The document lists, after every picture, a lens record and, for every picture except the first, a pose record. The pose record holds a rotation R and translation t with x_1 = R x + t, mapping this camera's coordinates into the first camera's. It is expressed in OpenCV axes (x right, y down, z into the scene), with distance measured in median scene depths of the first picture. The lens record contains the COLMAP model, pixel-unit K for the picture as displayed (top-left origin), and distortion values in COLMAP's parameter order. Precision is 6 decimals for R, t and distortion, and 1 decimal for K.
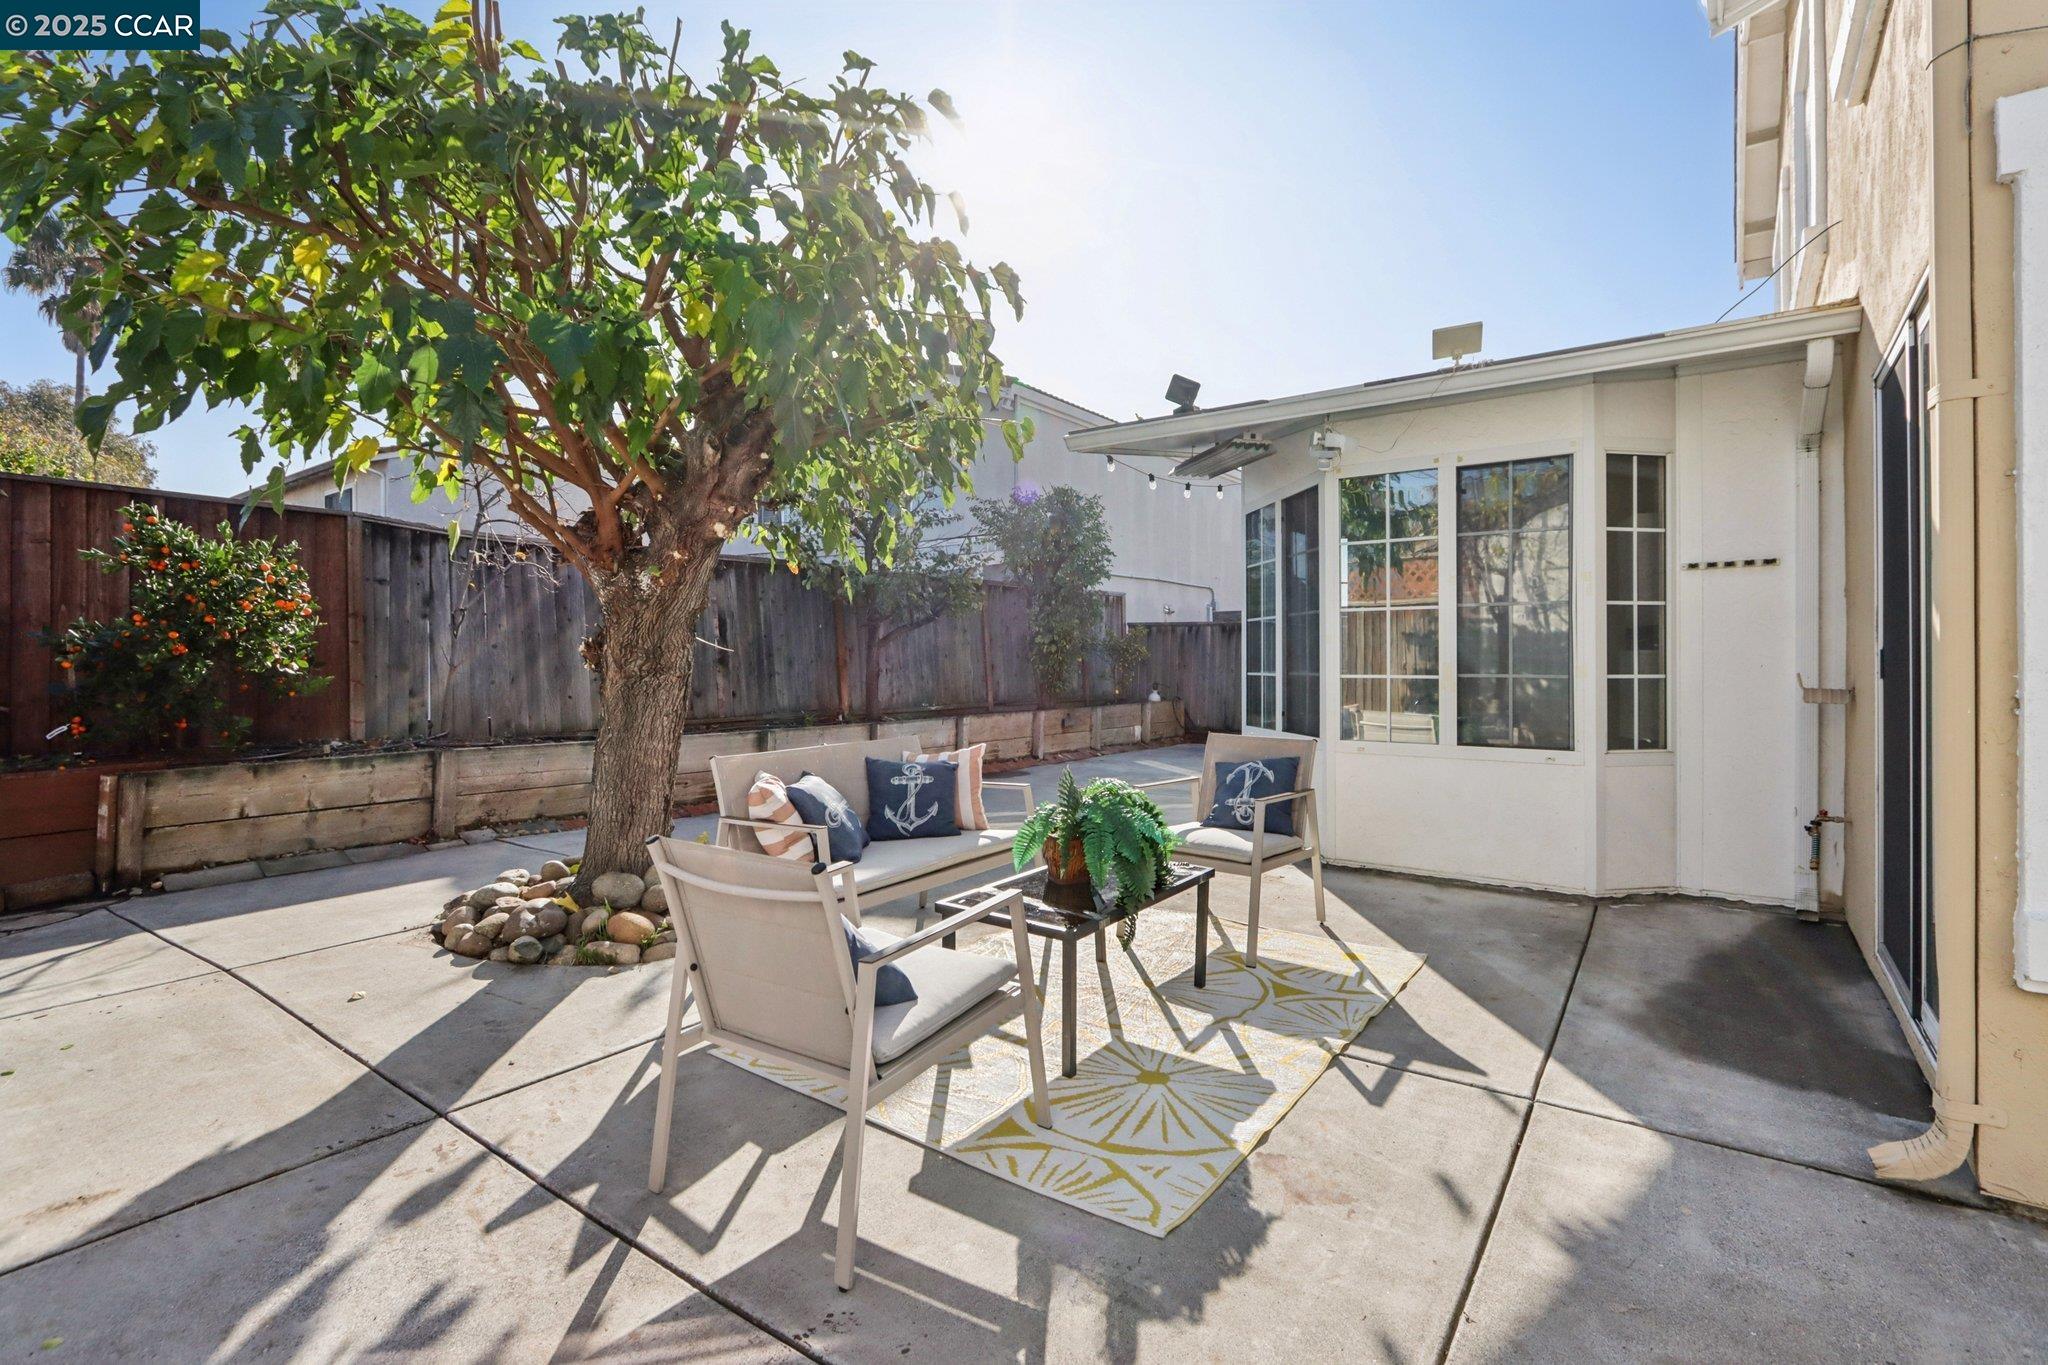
lens RADIAL K [[949.3, 0, 1015.3], [0, 949.3, 671.5], [0, 0, 1]] dist [-0.016682, 0.003446]
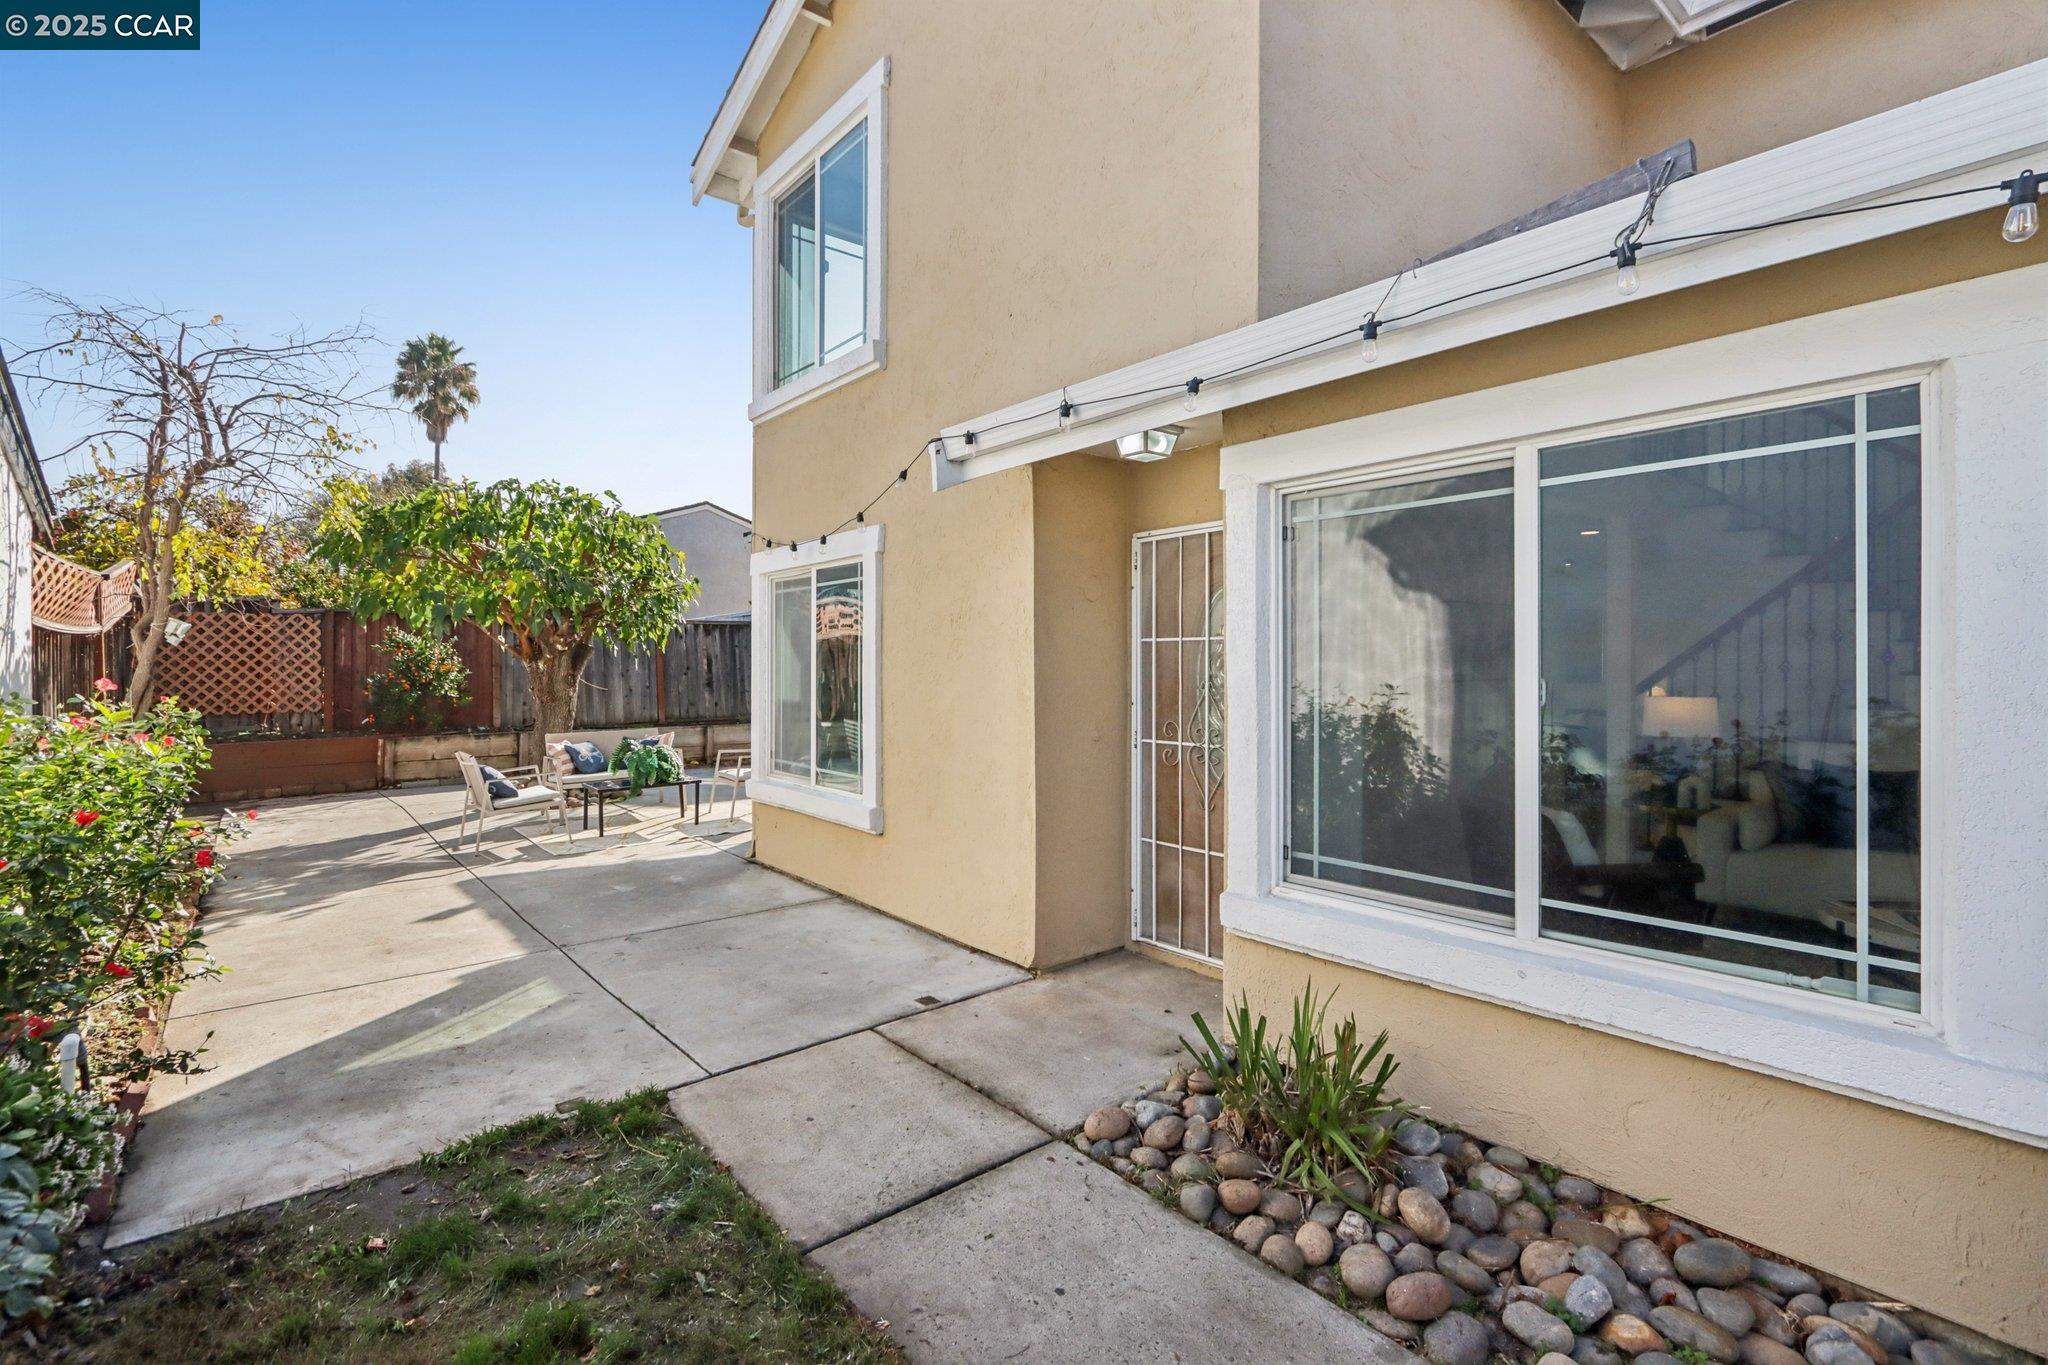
lens RADIAL K [[949.3, 0, 1016.9], [0, 949.3, 671.5], [0, 0, 1]] dist [-0.016682, 0.003446]
pose [[0.969365, 0.004354, -0.245585, 1.088585], [-0.004441, 0.999990, 0.000200, -0.063325], [0.245583, 0.000897, 0.969375, -0.853532]]
